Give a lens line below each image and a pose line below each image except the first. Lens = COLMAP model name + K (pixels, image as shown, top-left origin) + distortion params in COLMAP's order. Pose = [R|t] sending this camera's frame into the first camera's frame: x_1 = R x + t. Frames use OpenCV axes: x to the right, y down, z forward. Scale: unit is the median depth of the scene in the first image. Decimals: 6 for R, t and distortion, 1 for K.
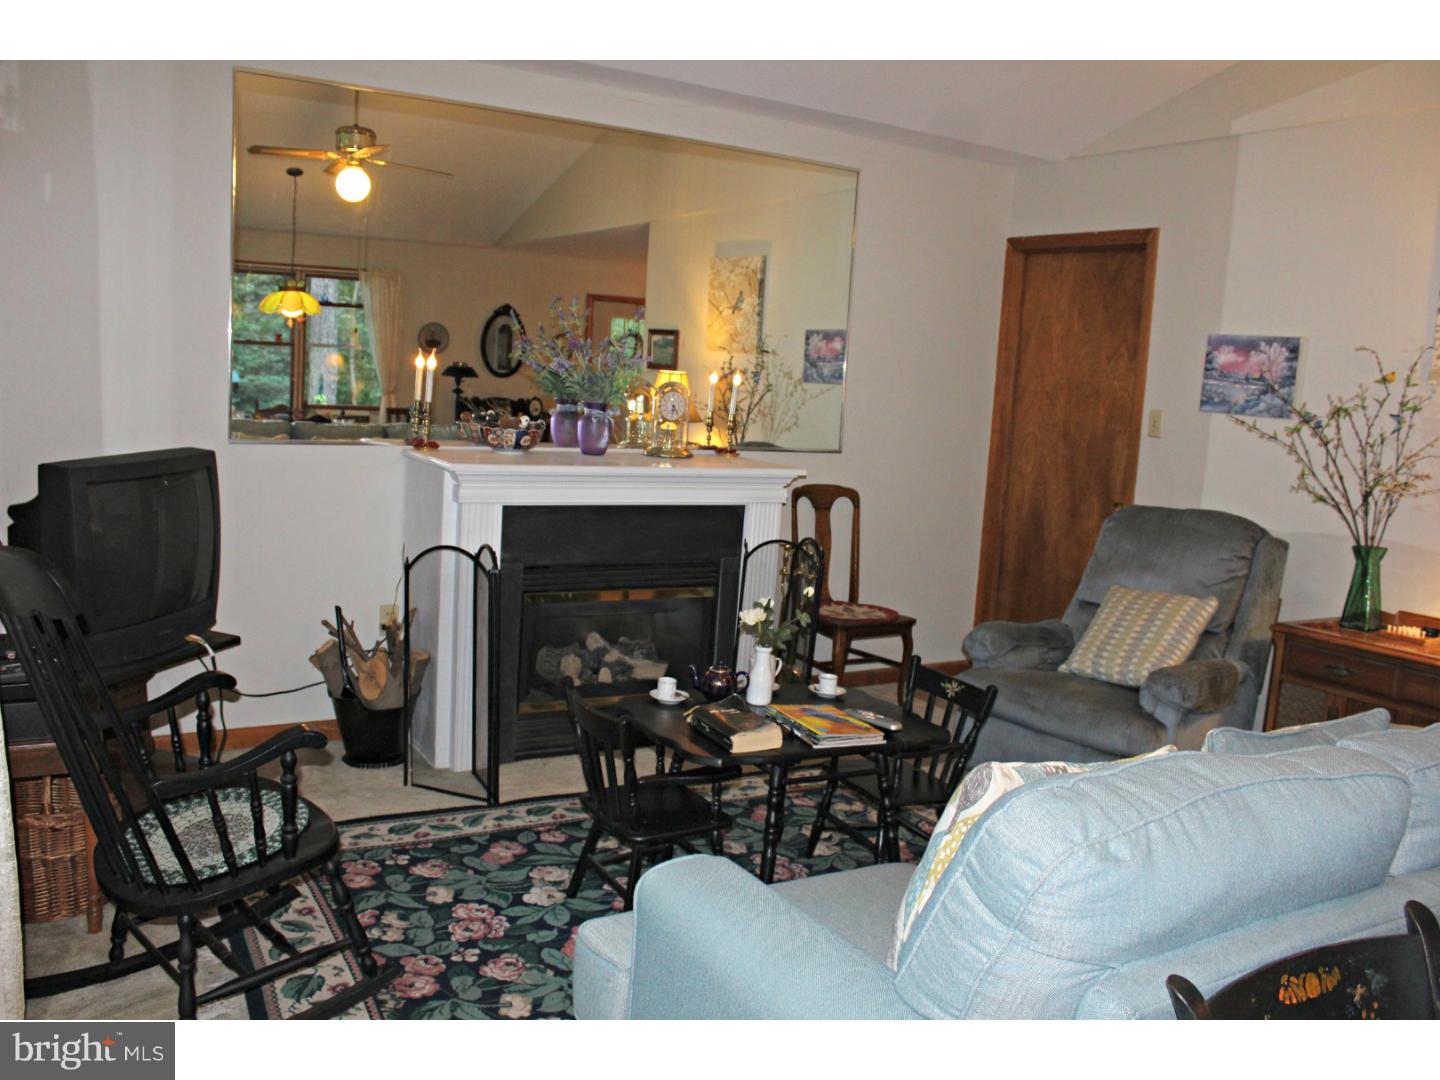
lens RADIAL K [[1194.3, 0, 703.3], [0, 1194.3, 543.1], [0, 0, 1]] dist [-0.157859, 0.131415]
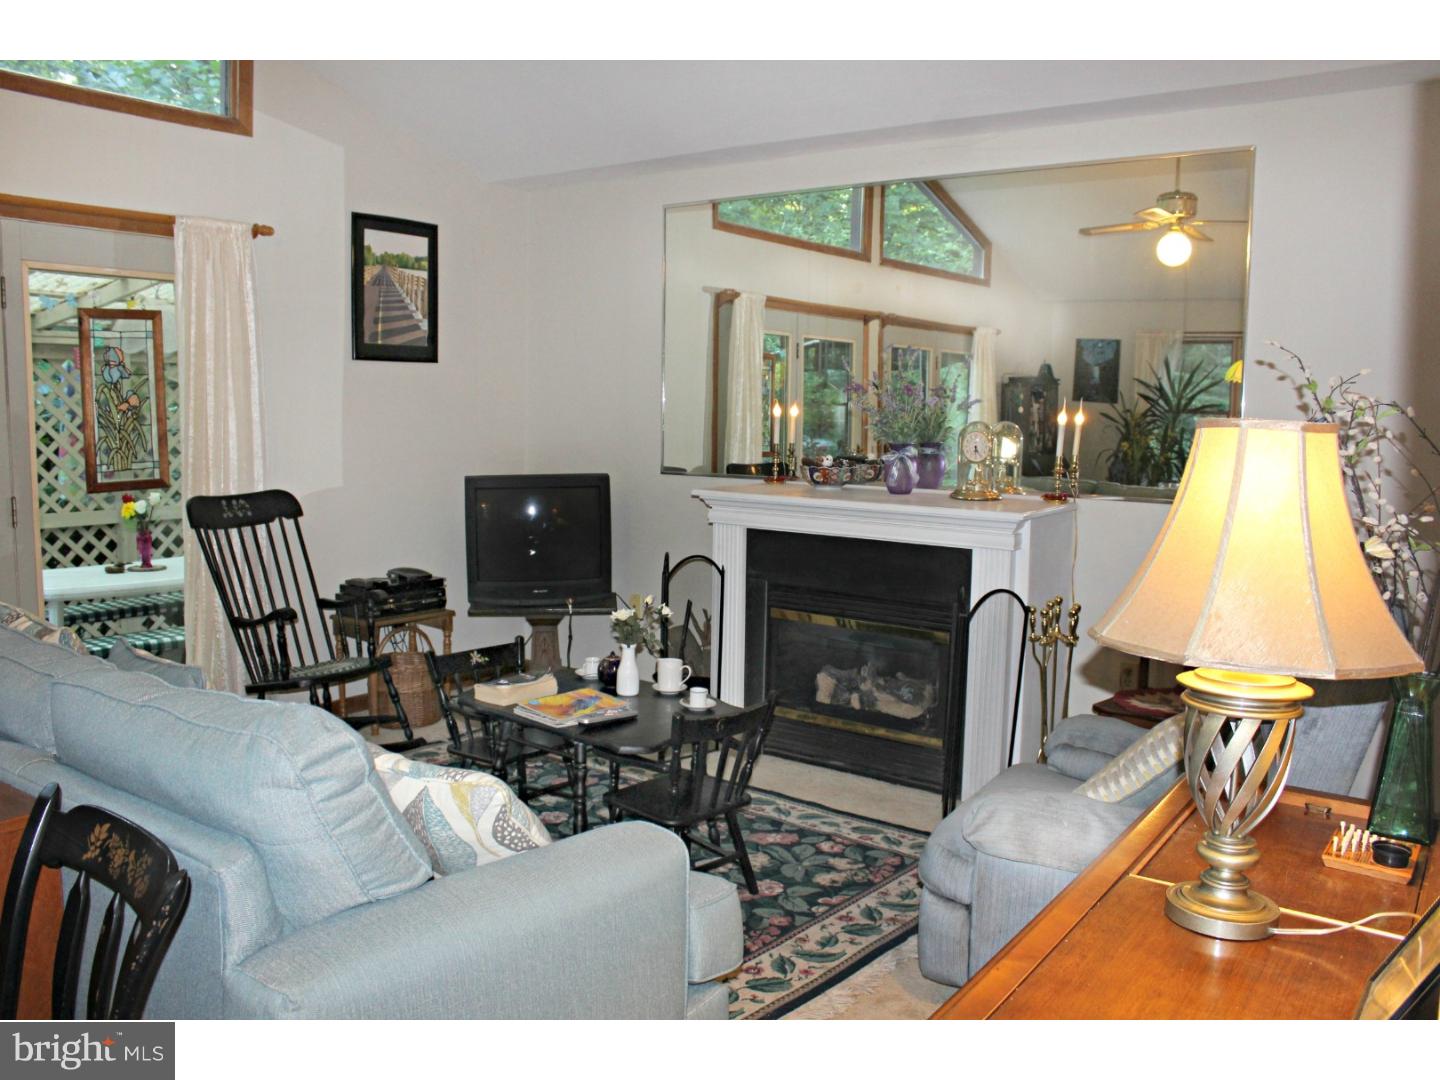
lens RADIAL K [[1194.3, 0, 703.3], [0, 1194.3, 543.1], [0, 0, 1]] dist [-0.157859, 0.131415]
pose [[0.375737, 0.051085, -0.925317, 0.808660], [-0.127309, 0.991858, 0.003063, -0.012950], [0.917940, 0.116651, 0.379182, 0.458299]]
